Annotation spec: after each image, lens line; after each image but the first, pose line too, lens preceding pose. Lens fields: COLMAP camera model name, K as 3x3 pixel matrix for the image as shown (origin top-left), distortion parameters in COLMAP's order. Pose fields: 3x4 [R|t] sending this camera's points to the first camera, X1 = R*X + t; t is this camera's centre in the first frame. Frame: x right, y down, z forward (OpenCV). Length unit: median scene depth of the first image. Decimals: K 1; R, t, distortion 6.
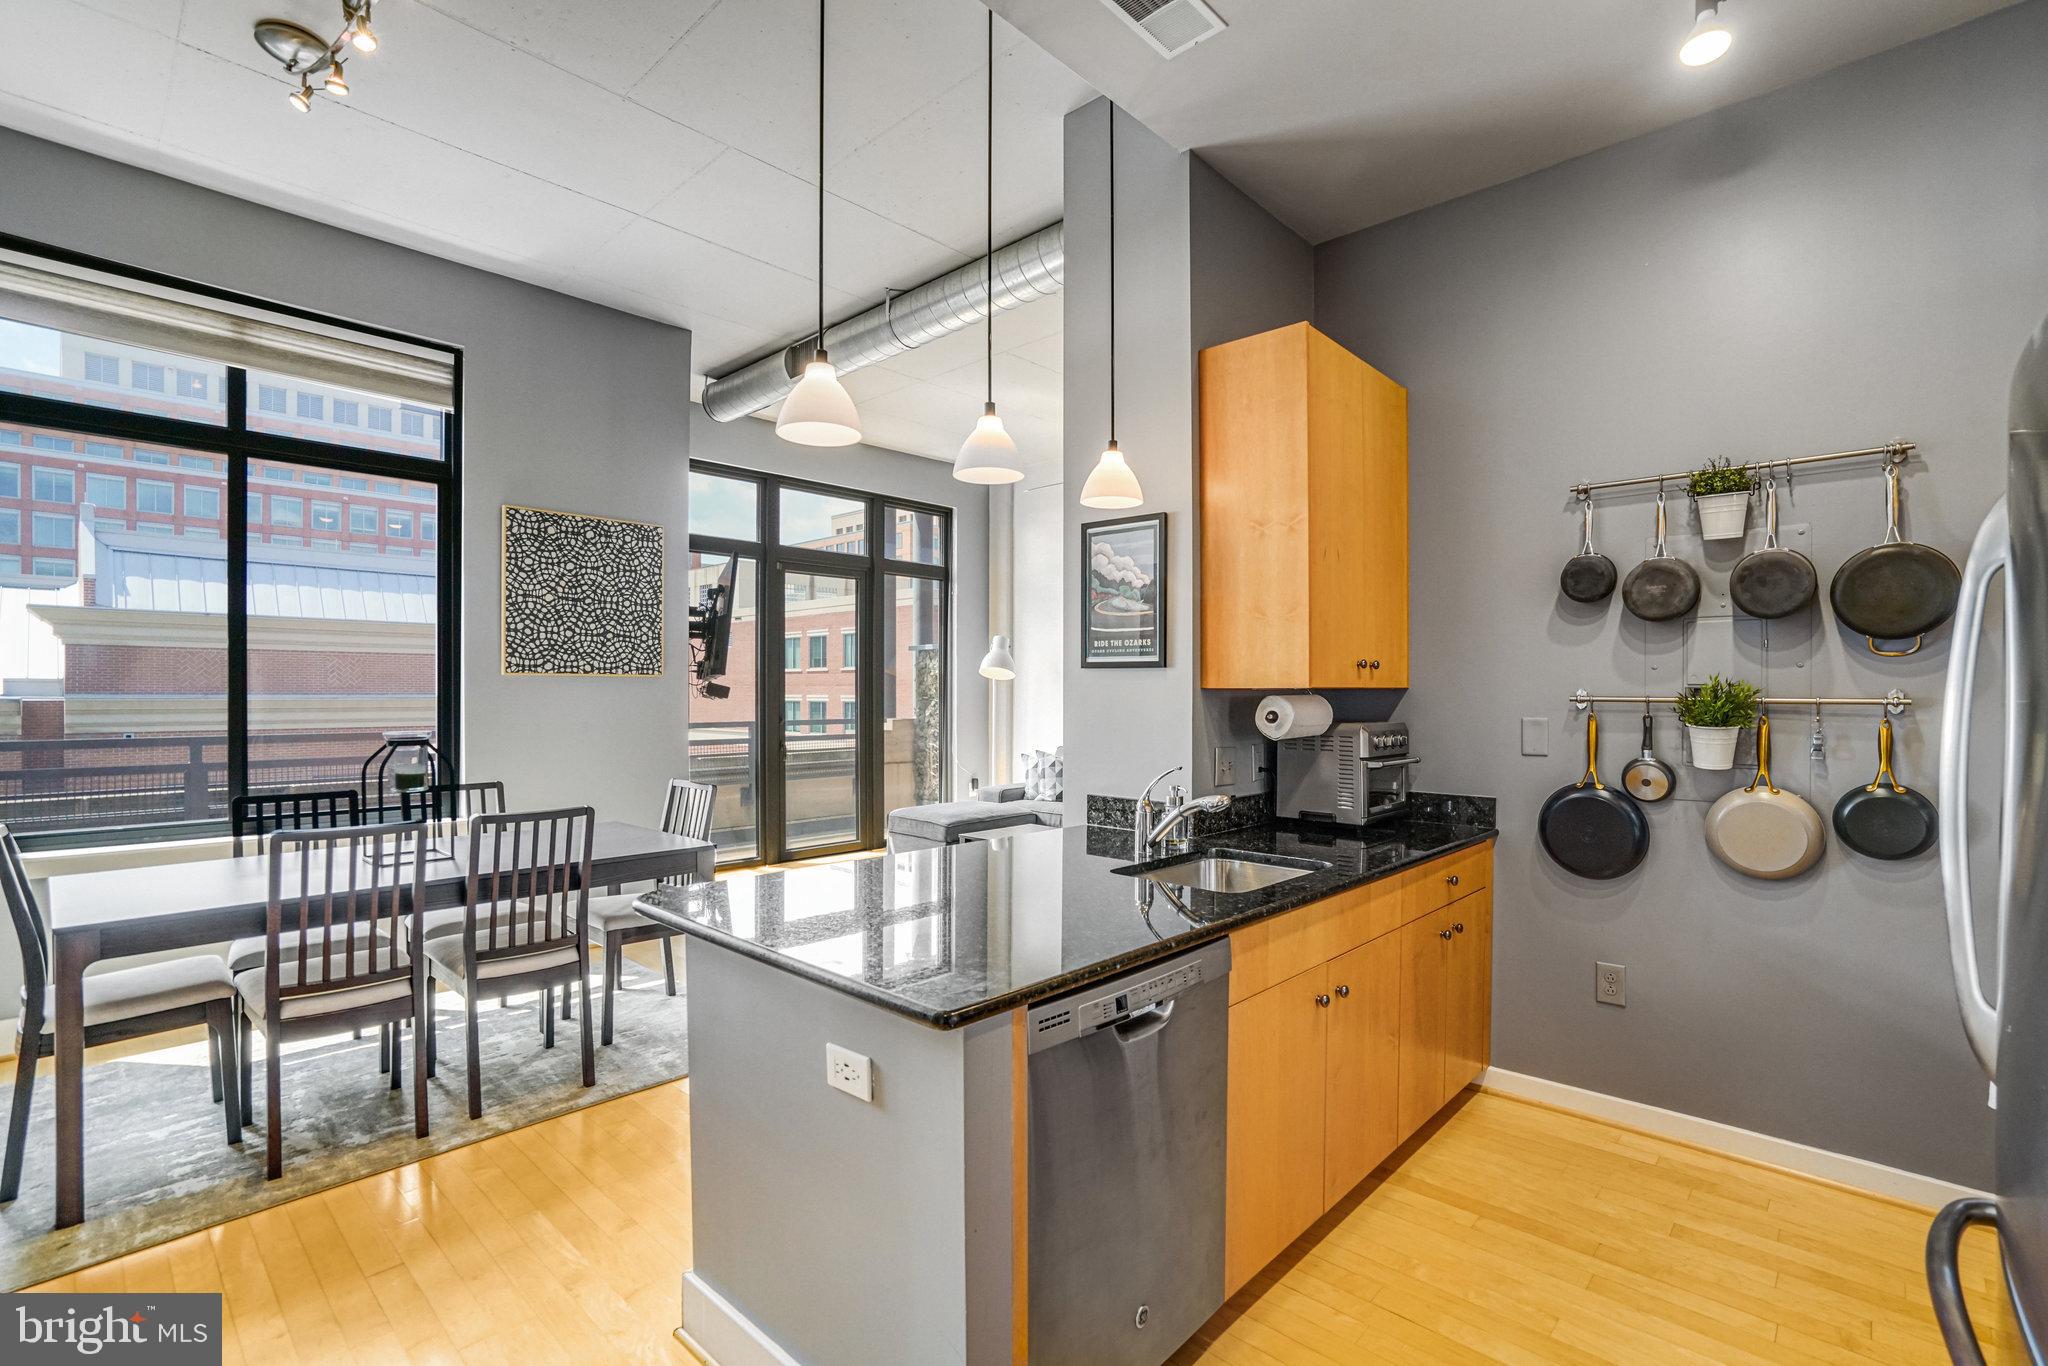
lens RADIAL K [[948.2, 0, 1006.0], [0, 948.2, 698.0], [0, 0, 1]] dist [-0.044778, 0.021185]
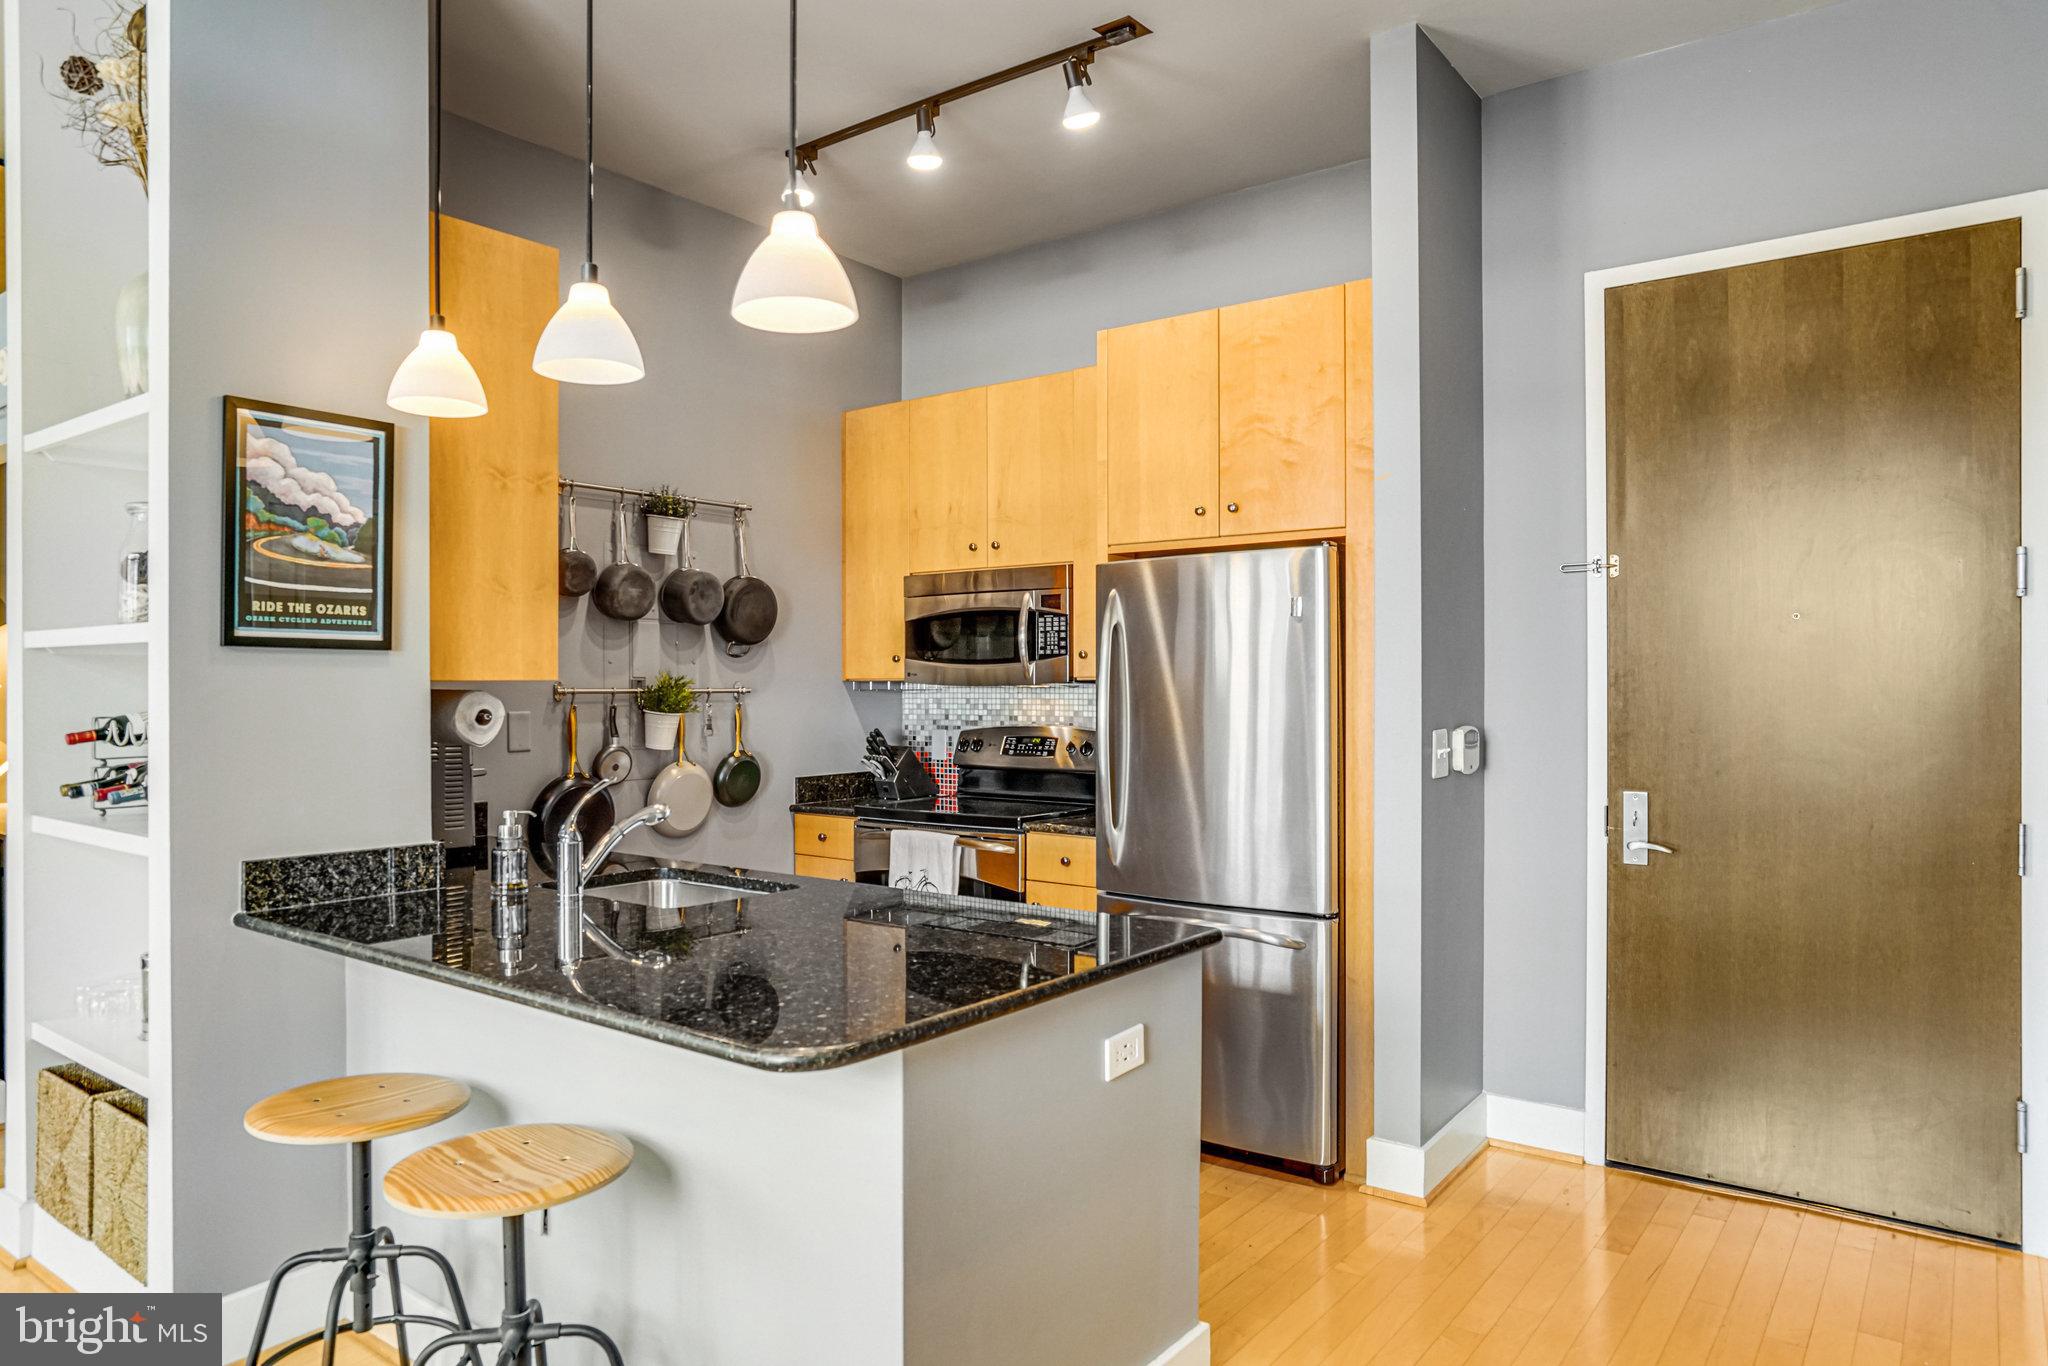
lens RADIAL K [[1279.5, 0, 1023.7], [0, 1279.5, 680.6], [0, 0, 1]] dist [-0.051145, 0.030781]
pose [[-0.118317, 0.000306, 0.992976, -0.512728], [0.009133, 0.999958, 0.000780, -0.004319], [-0.992934, 0.009161, -0.118315, 0.423486]]
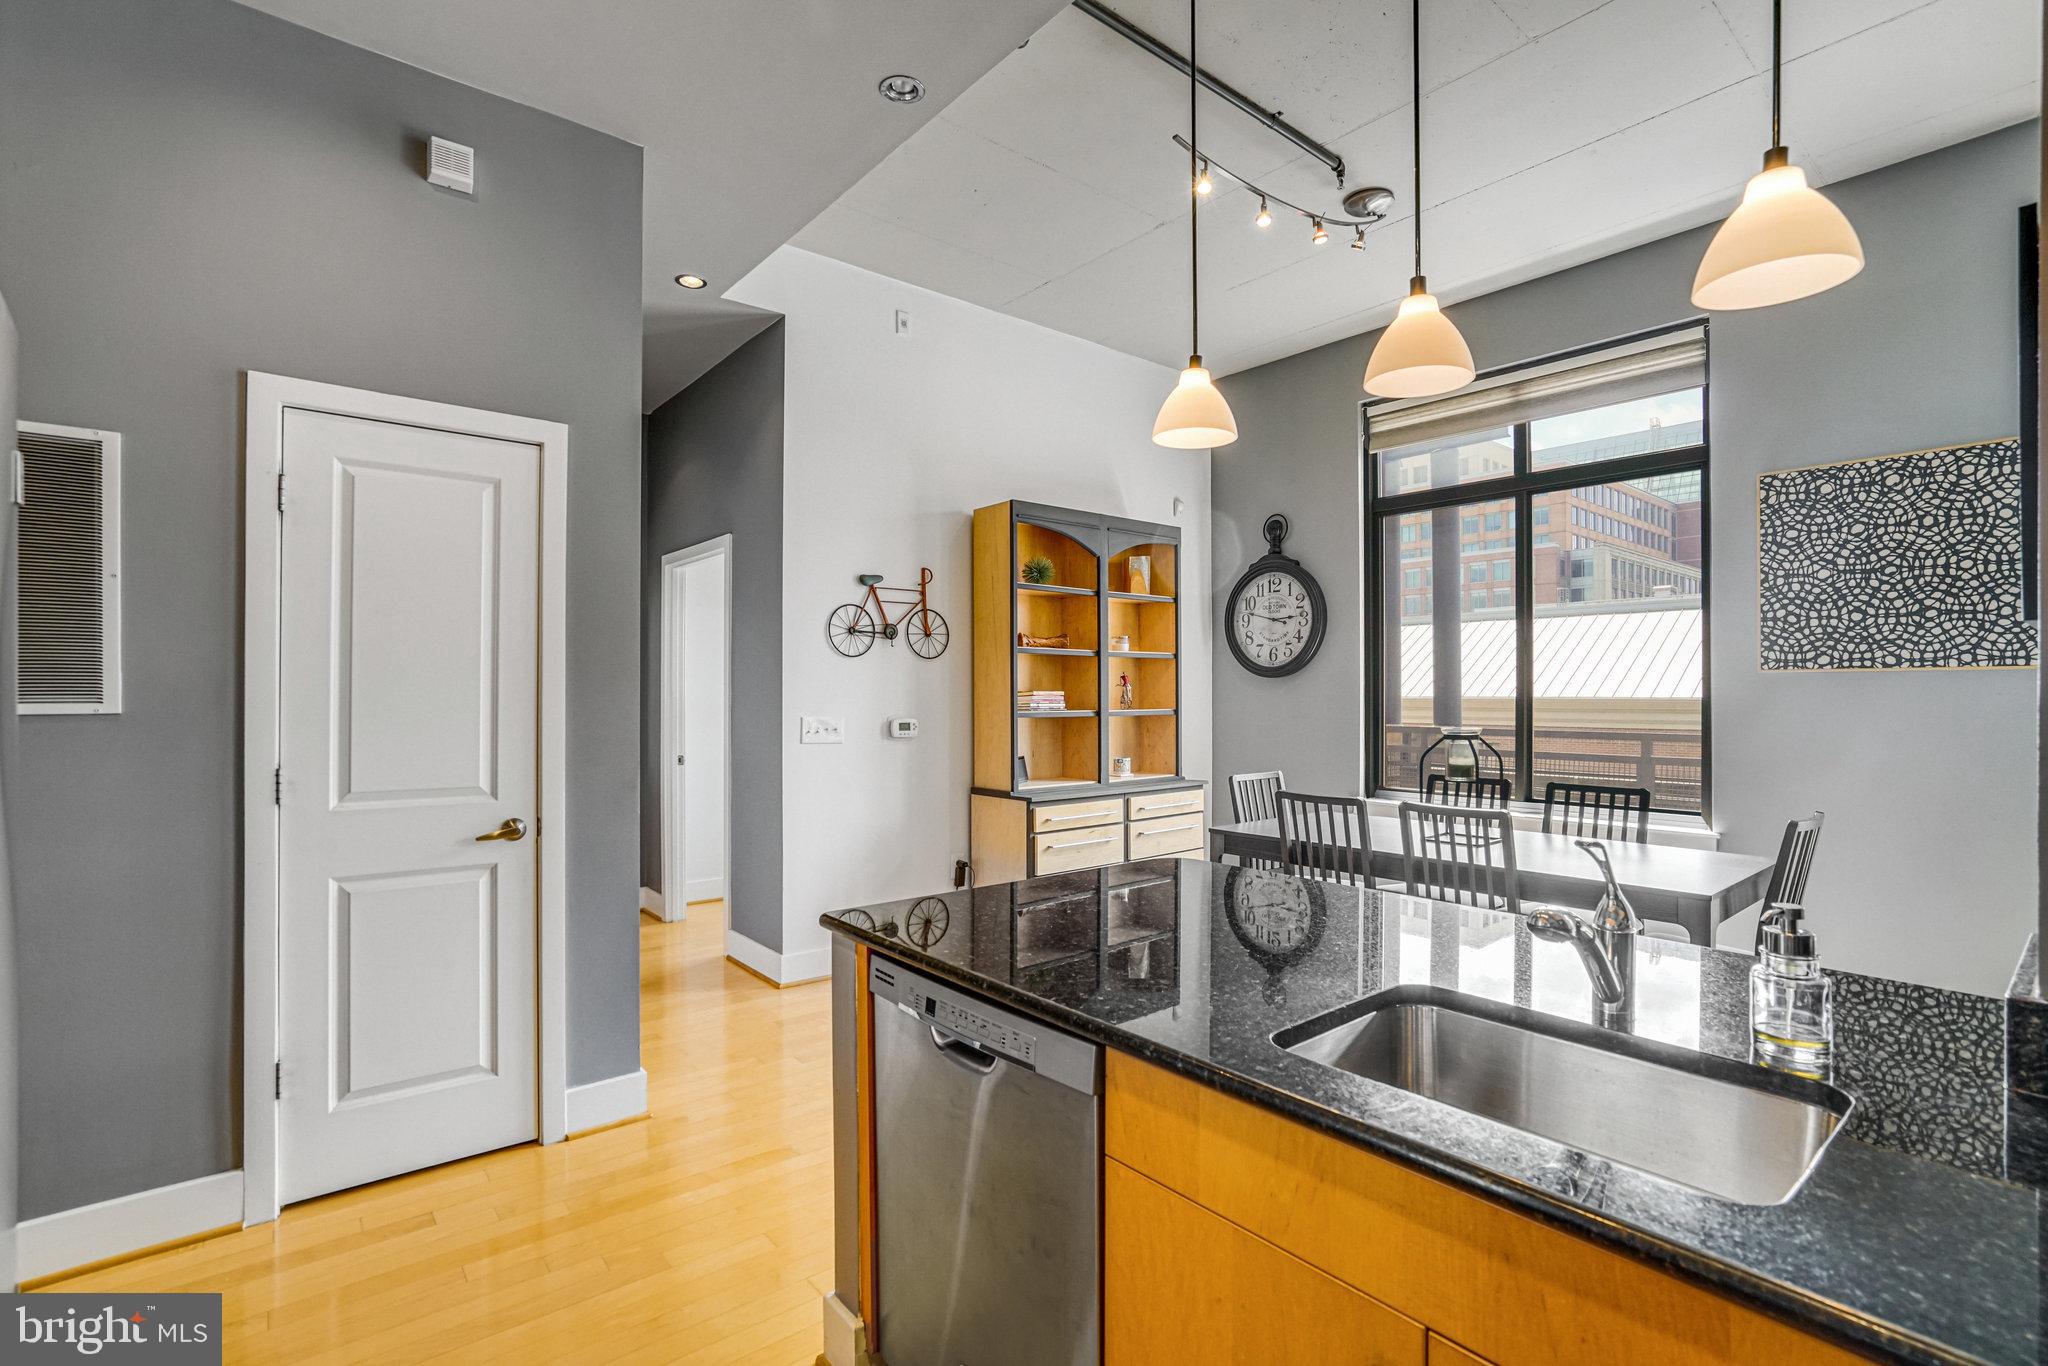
lens RADIAL K [[948.2, 0, 1011.7], [0, 948.2, 690.2], [0, 0, 1]] dist [-0.044778, 0.021185]
pose [[-0.121346, -0.006216, -0.992591, 0.381426], [-0.007805, 0.999955, -0.005308, 0.001270], [0.992580, 0.007103, -0.121389, 0.417284]]
